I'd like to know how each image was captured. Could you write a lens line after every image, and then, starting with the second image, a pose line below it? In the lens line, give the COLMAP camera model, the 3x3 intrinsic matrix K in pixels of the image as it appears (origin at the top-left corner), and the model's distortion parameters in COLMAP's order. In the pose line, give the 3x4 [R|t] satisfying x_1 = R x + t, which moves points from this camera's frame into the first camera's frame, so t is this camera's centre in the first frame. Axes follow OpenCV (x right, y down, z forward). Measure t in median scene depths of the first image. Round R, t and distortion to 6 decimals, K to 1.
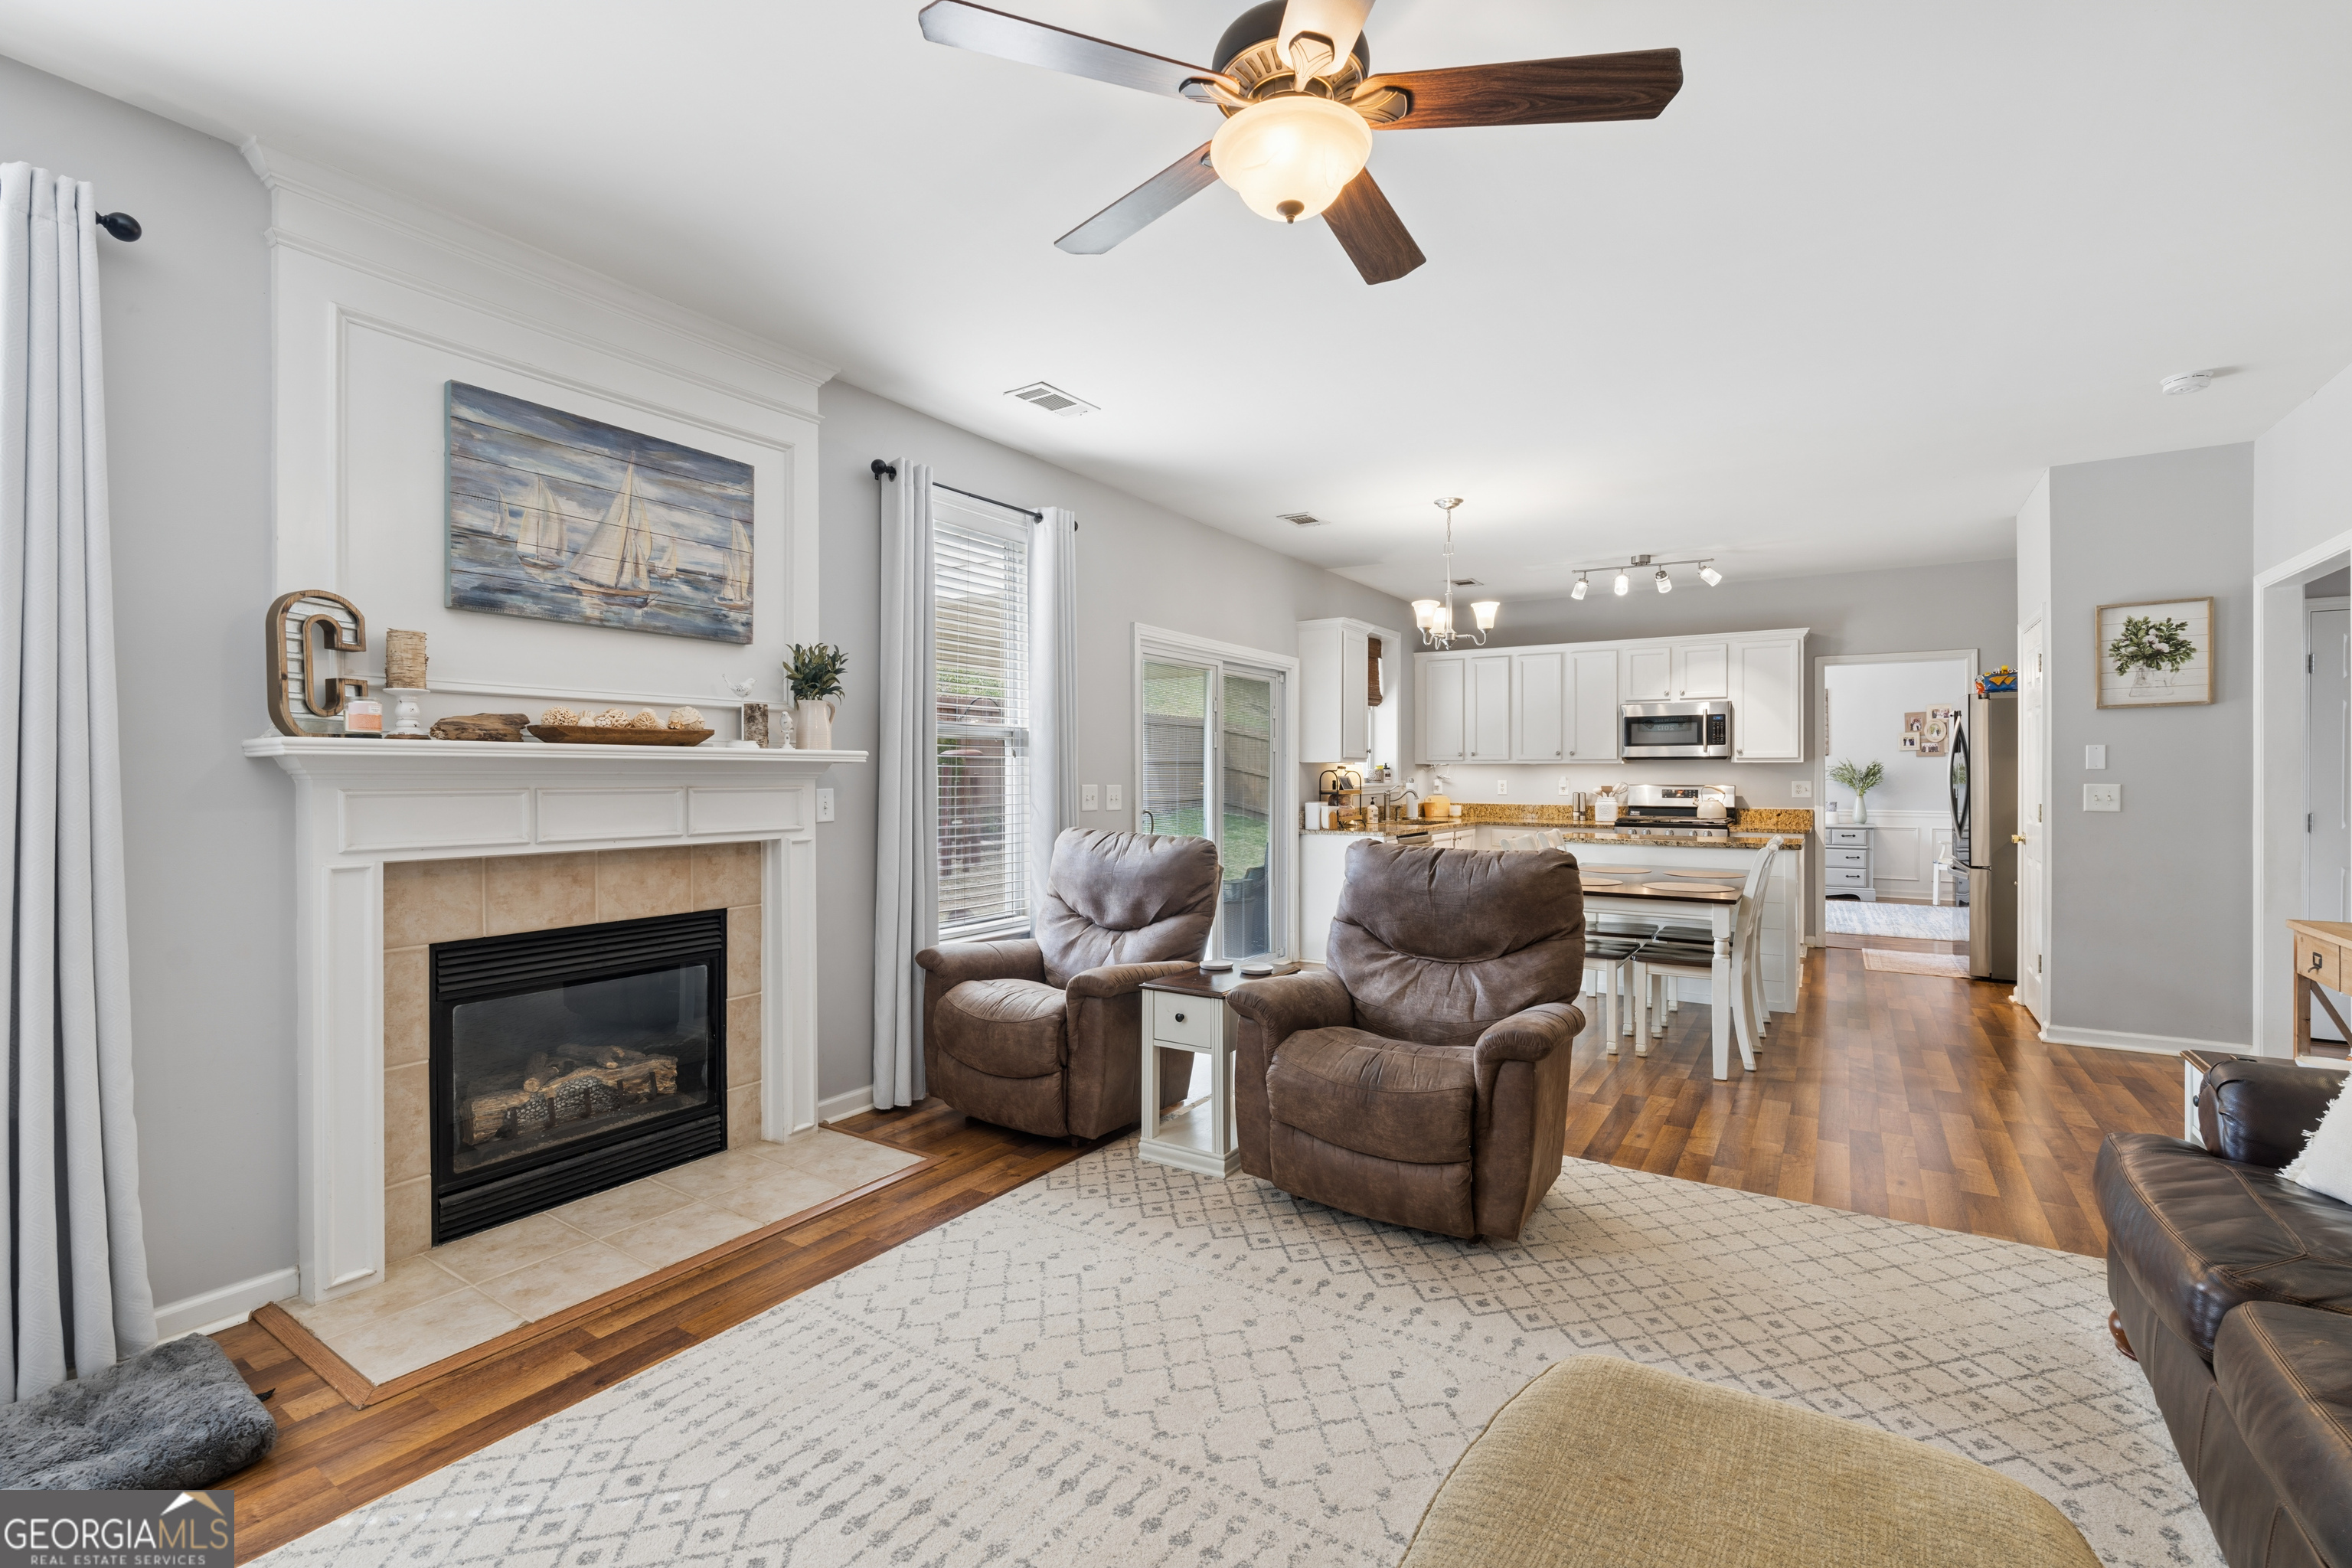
lens RADIAL K [[1028.2, 0, 1183.4], [0, 1028.2, 775.3], [0, 0, 1]] dist [-0.009730, 0.002140]
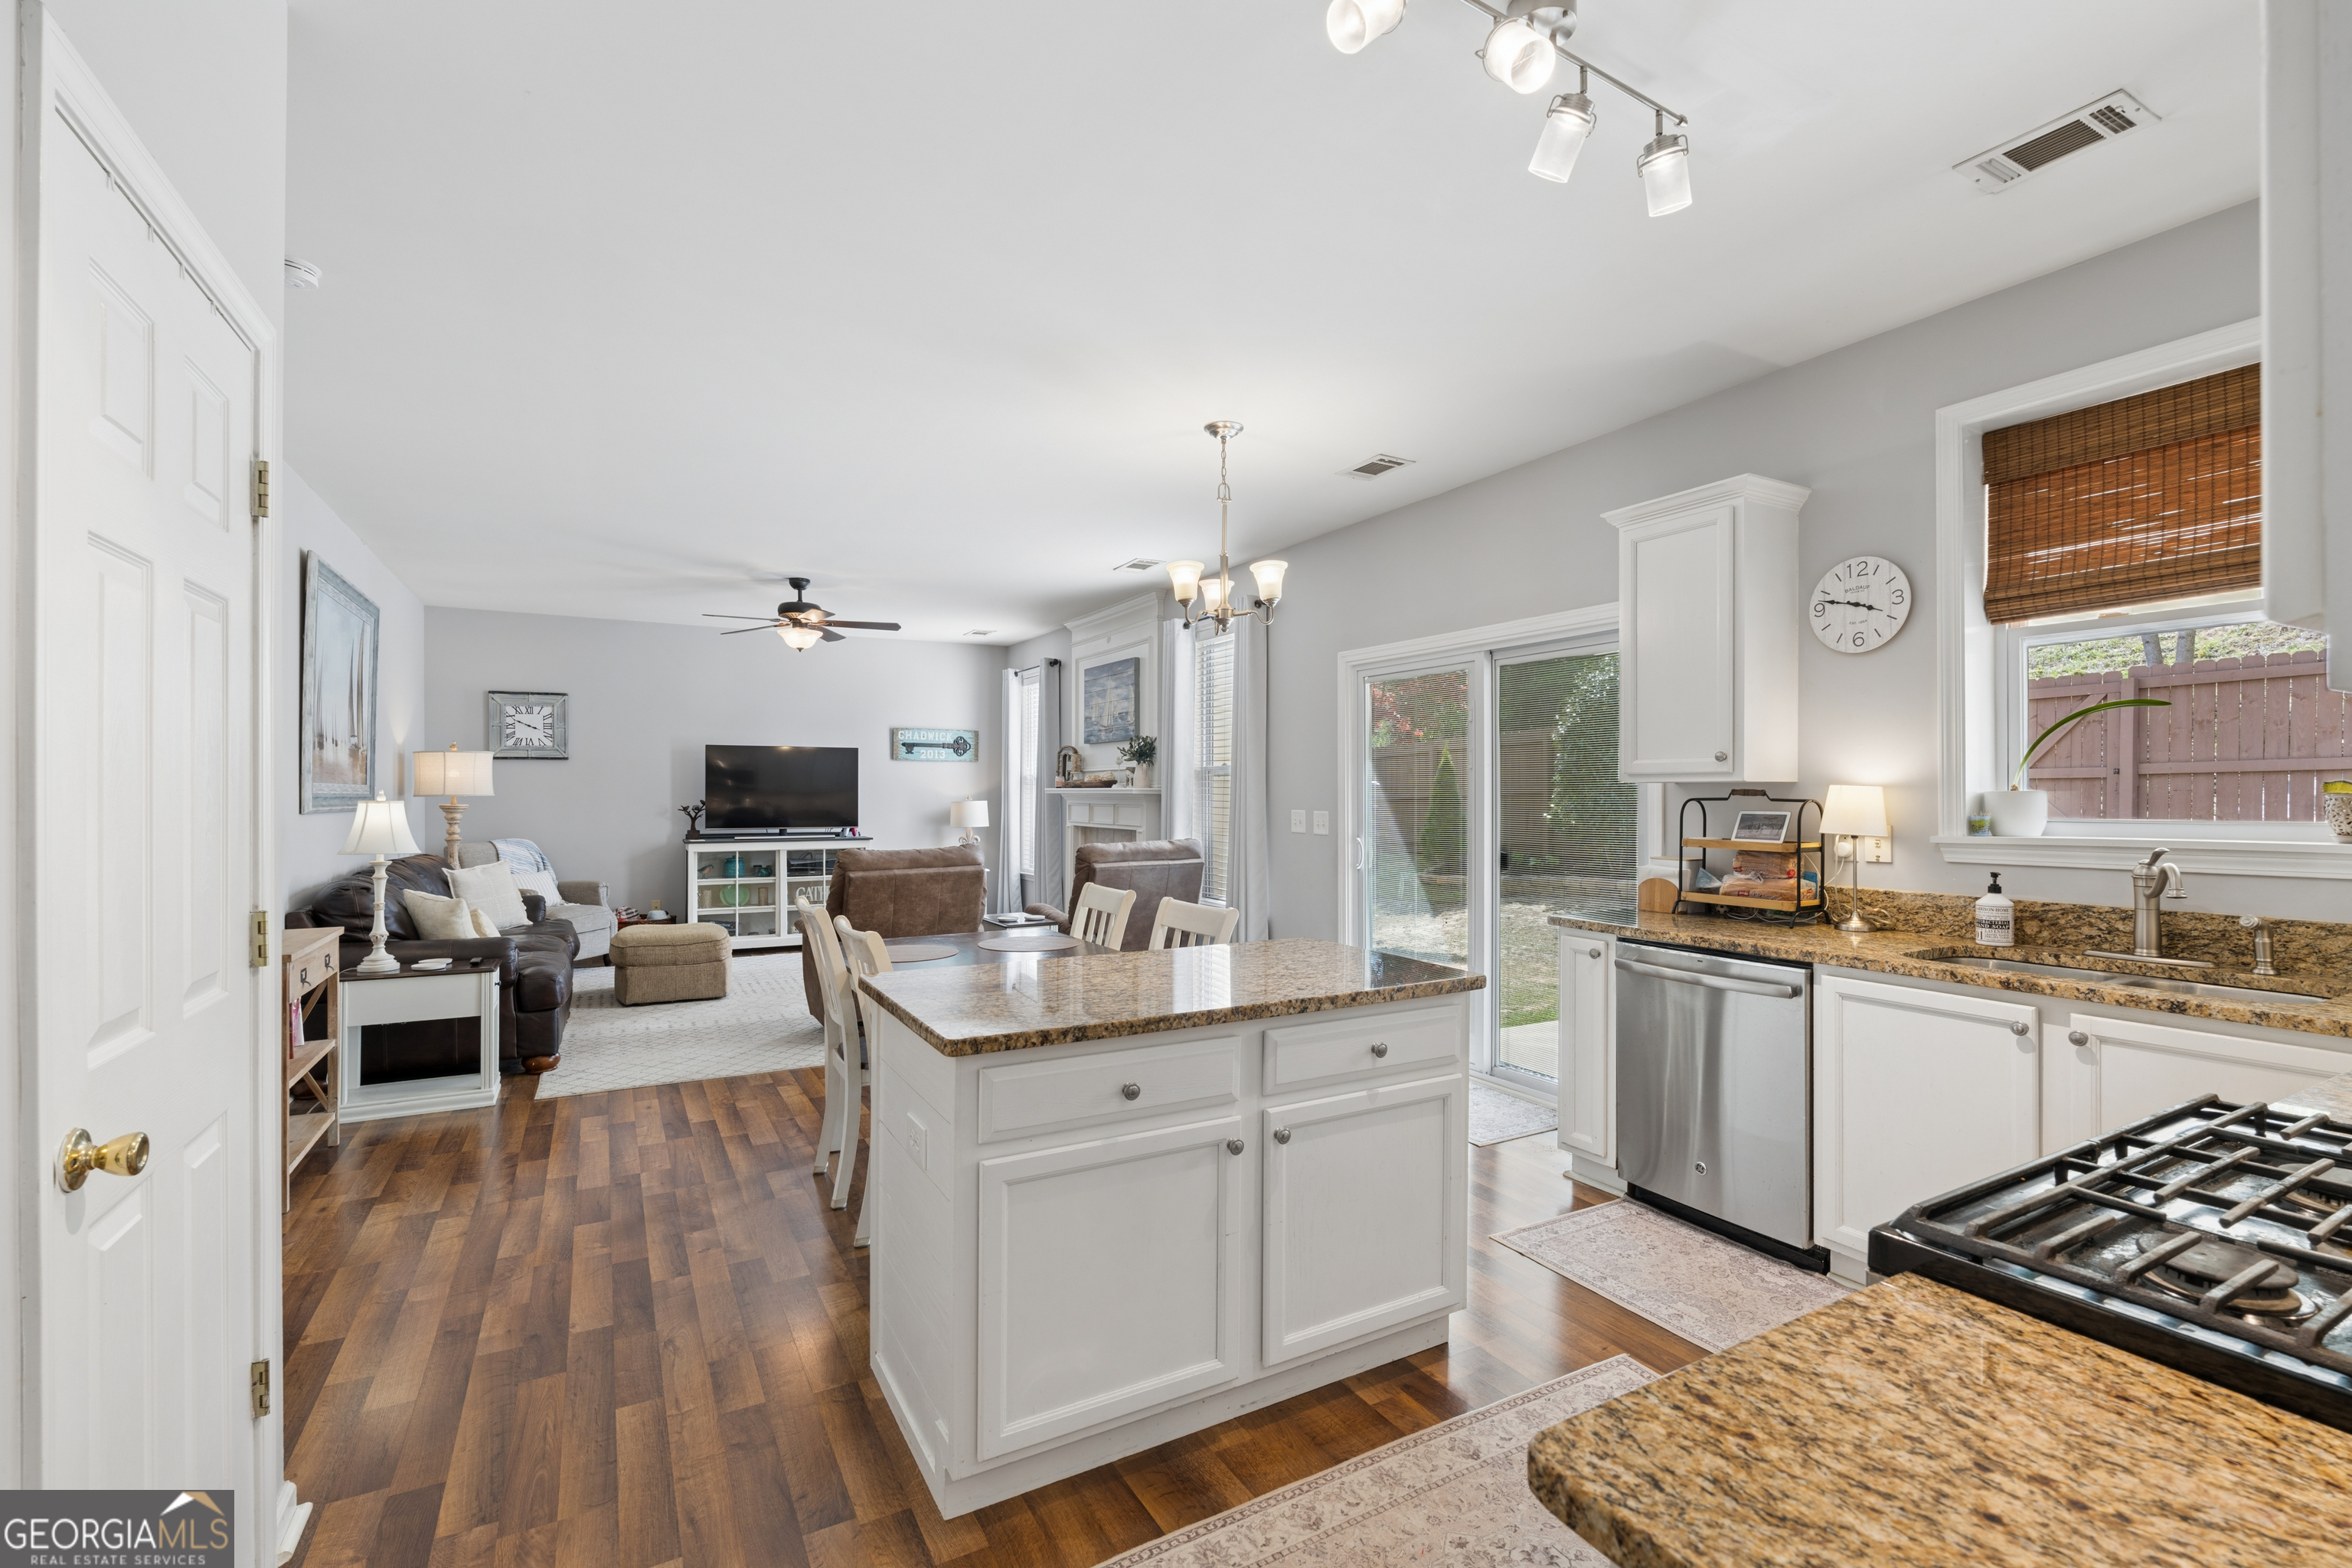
lens RADIAL K [[1028.2, 0, 1170.1], [0, 1028.2, 795.2], [0, 0, 1]] dist [-0.009730, 0.002140]
pose [[-0.472194, 0.002726, -0.881490, 1.484147], [0.000655, 0.999996, 0.002742, -0.016250], [0.881494, 0.000717, -0.472194, 2.122881]]
